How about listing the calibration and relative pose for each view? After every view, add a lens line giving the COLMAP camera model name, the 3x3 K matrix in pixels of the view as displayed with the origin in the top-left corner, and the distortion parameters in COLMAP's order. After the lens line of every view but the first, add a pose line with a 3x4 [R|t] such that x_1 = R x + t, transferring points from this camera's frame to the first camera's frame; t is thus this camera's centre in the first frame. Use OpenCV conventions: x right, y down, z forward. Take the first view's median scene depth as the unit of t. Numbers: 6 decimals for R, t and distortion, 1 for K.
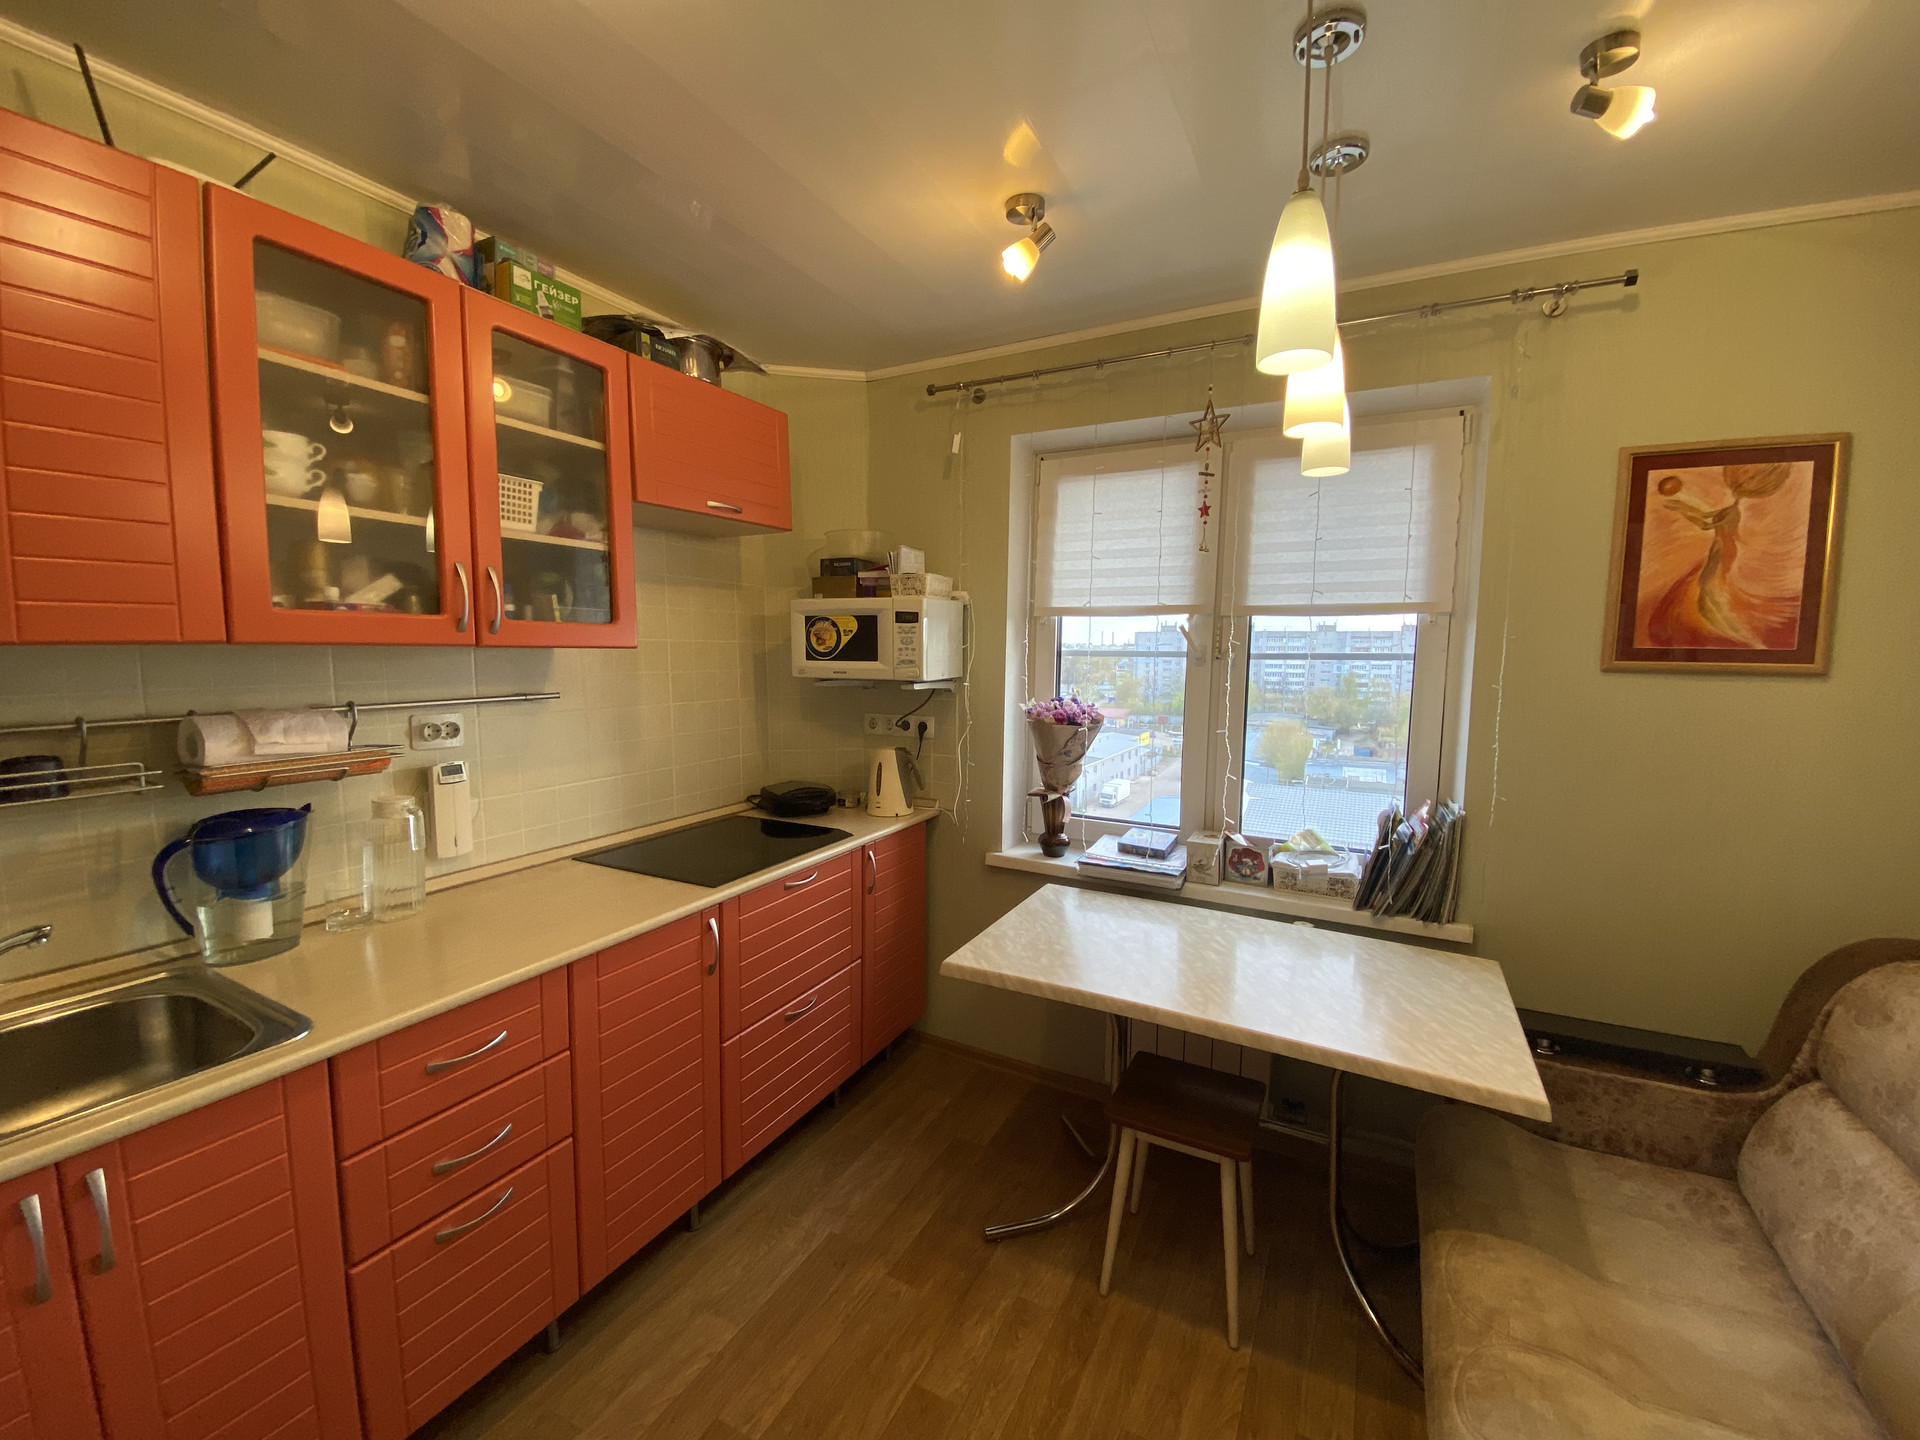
lens RADIAL K [[764.7, 0, 943.4], [0, 764.7, 721.9], [0, 0, 1]] dist [0.004117, -0.012726]
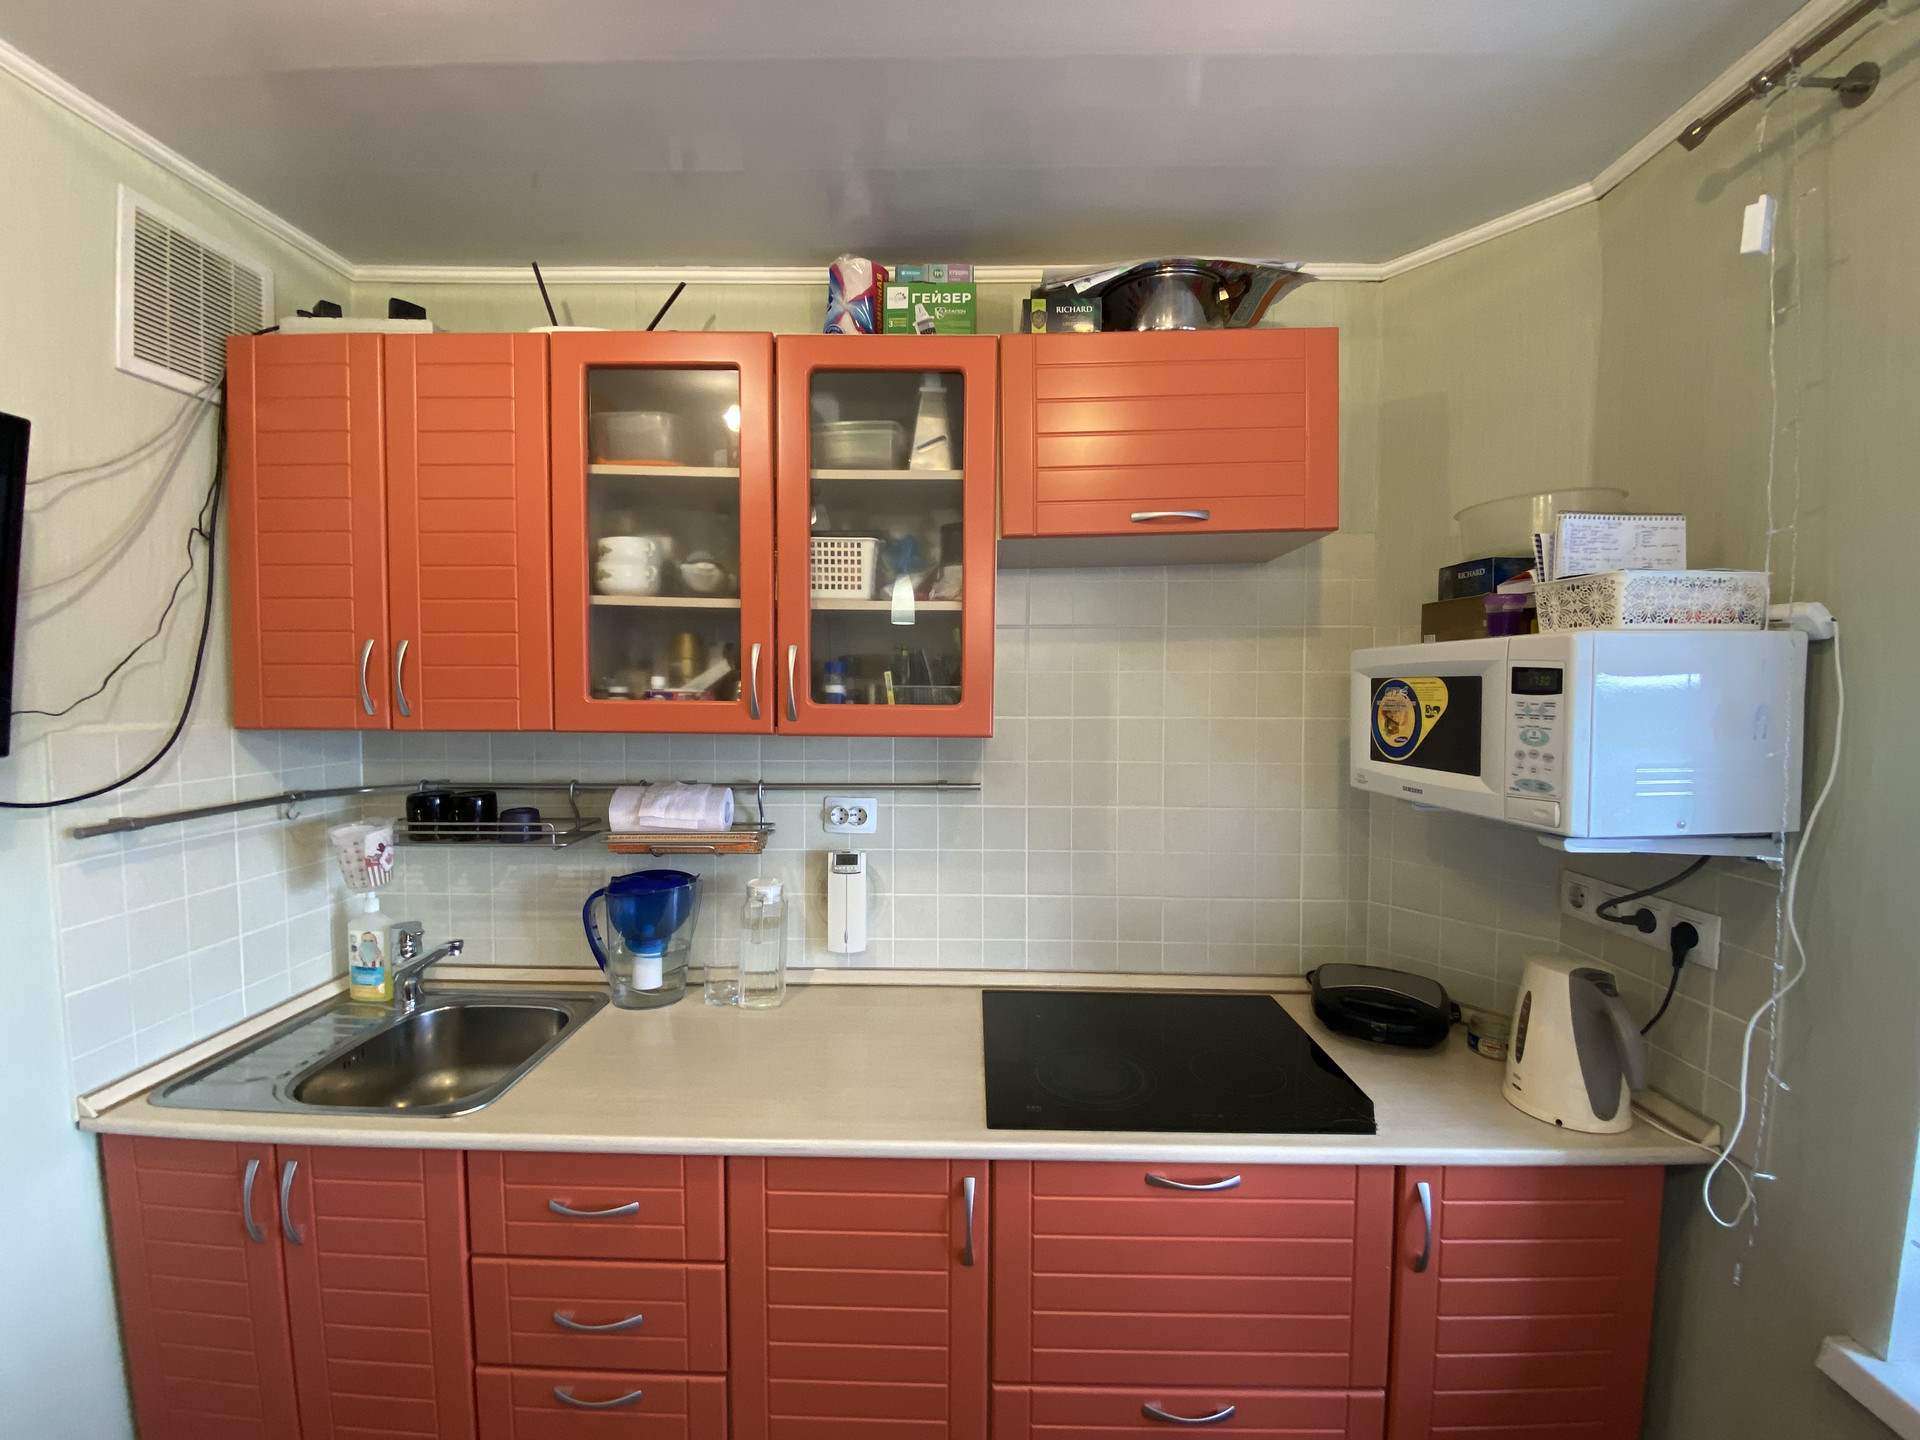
lens RADIAL K [[764.7, 0, 948.7], [0, 764.7, 719.4], [0, 0, 1]] dist [0.004117, -0.012726]
pose [[0.453117, 0.031537, -0.890893, 0.228686], [-0.084986, 0.996350, -0.007955, -0.107261], [0.887391, 0.079318, 0.454143, 0.657082]]
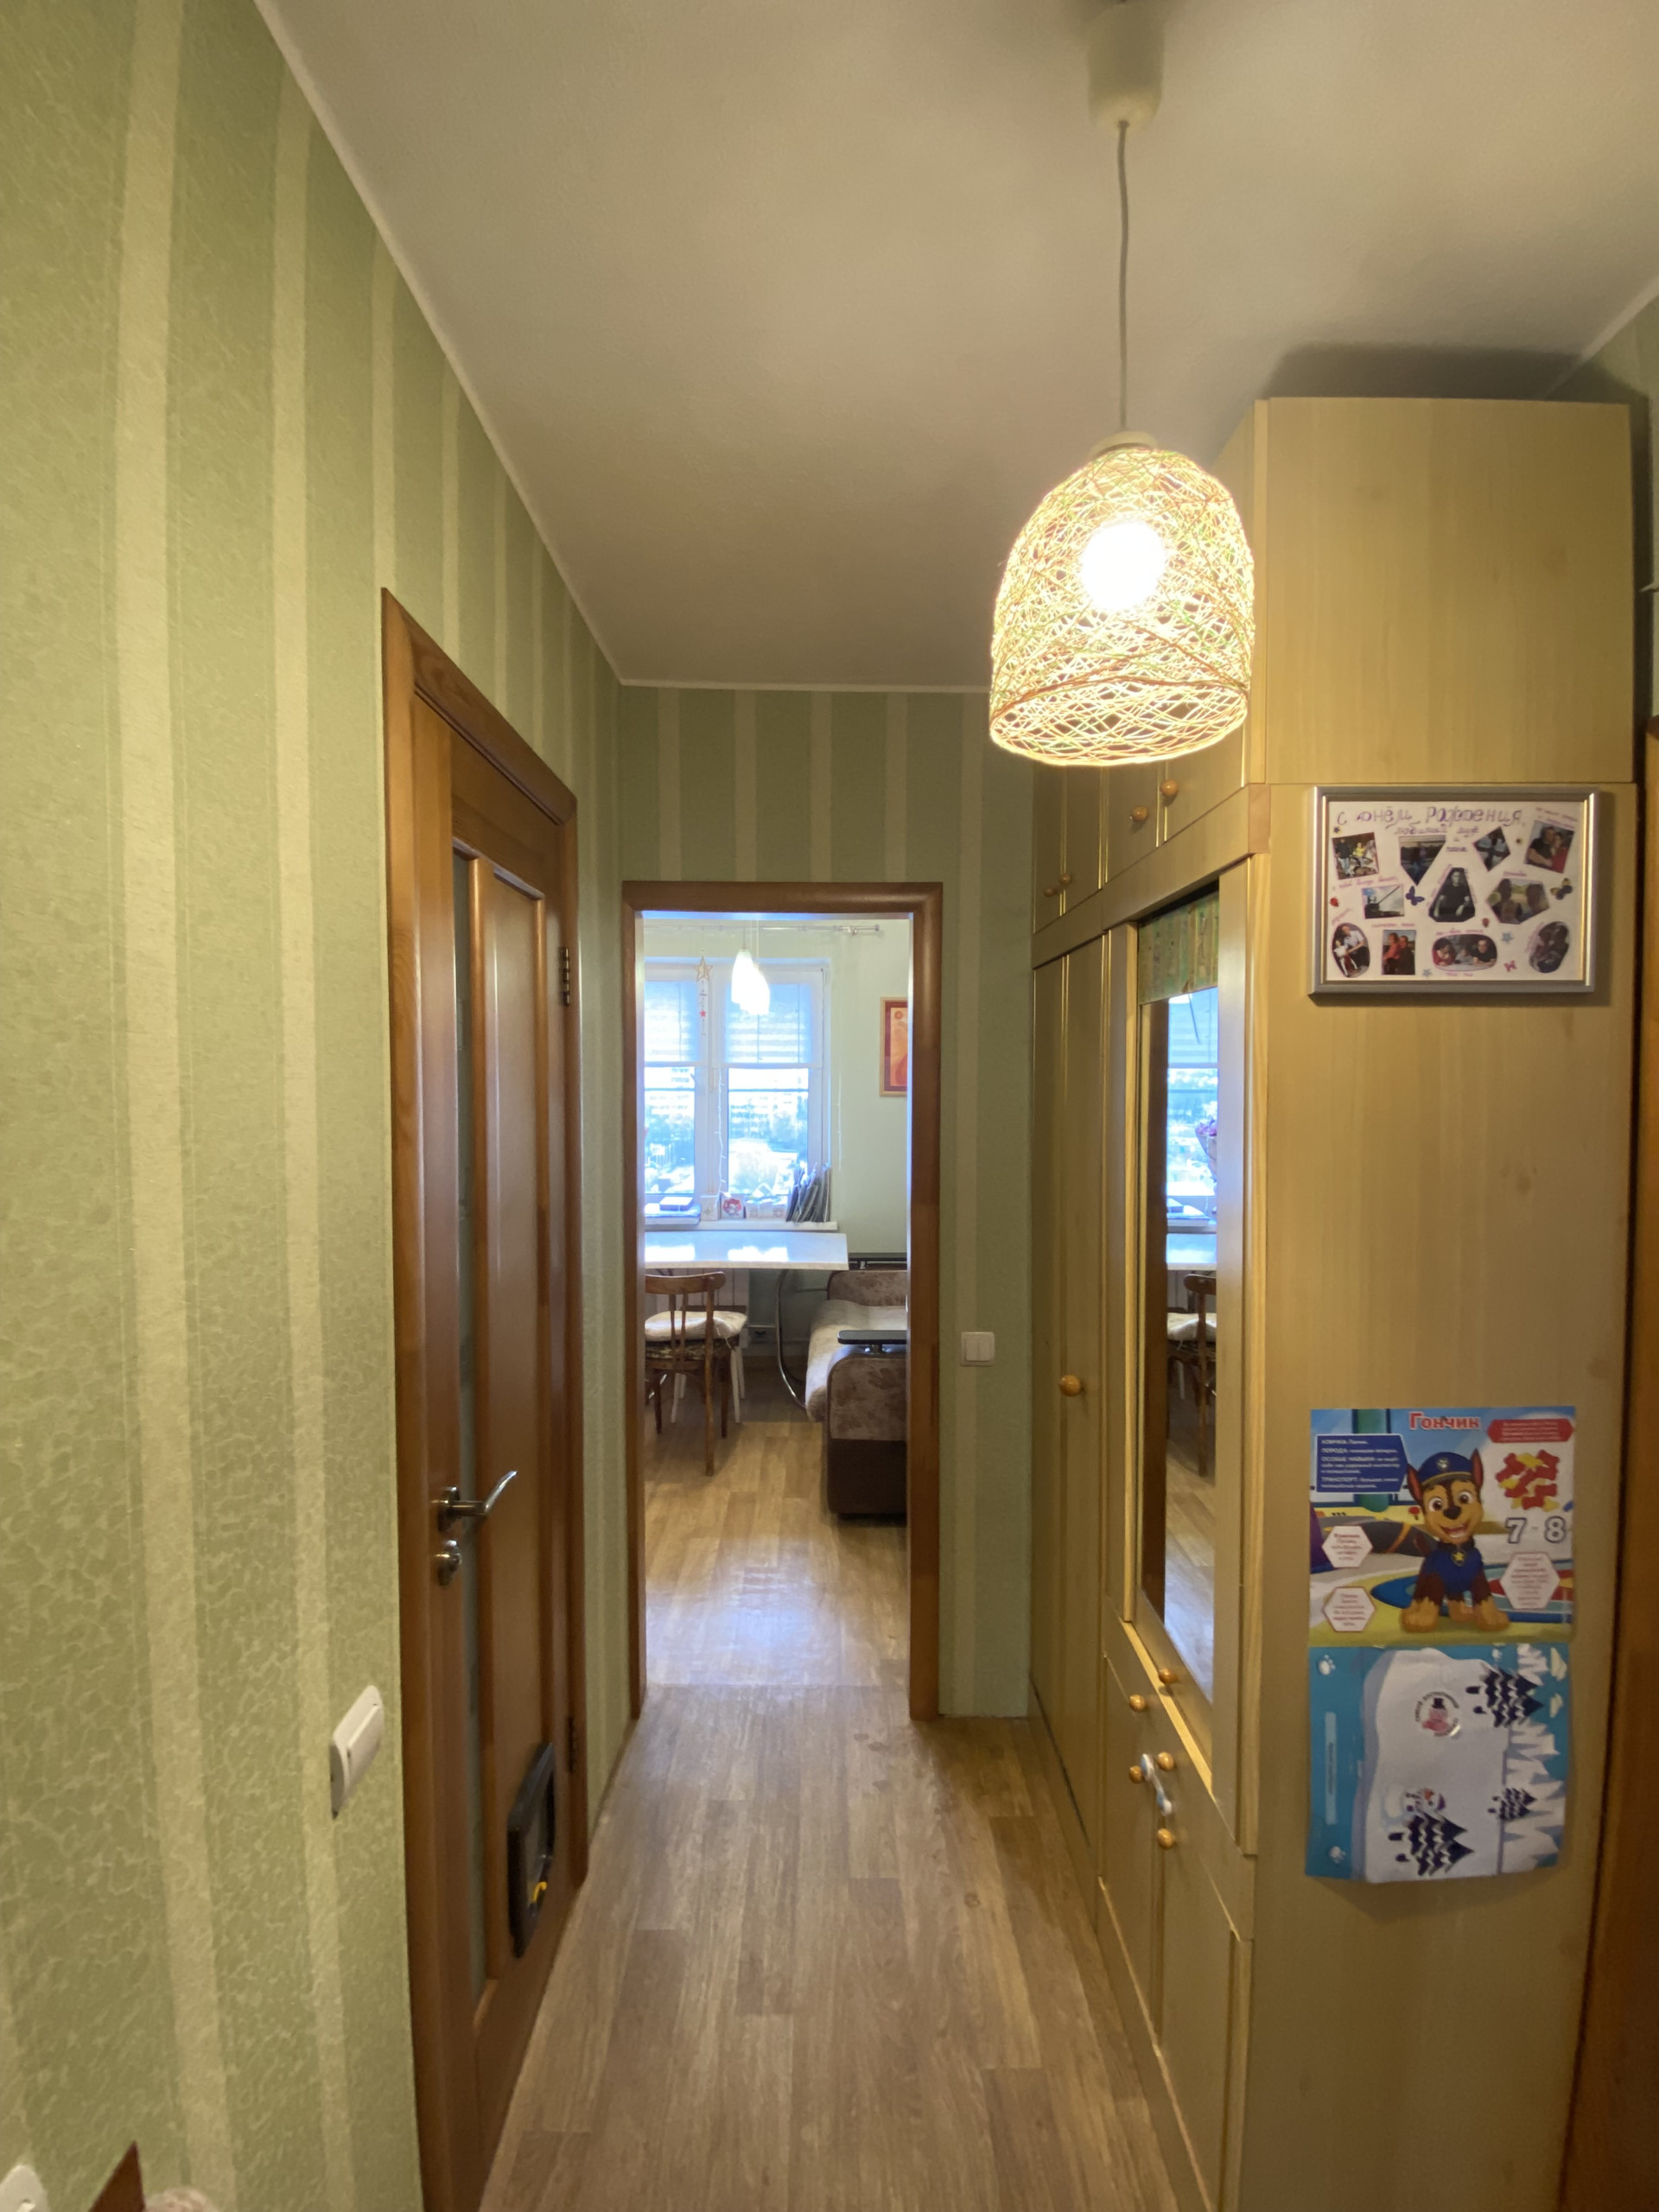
lens RADIAL K [[881.0, 0, 840.5], [0, 881.0, 1102.8], [0, 0, 1]] dist [0.004117, -0.012726]
pose [[0.866729, -0.022009, 0.498294, -0.489802], [0.051329, 0.997658, -0.045216, 0.059723], [-0.496132, 0.064767, 0.865828, -1.118918]]
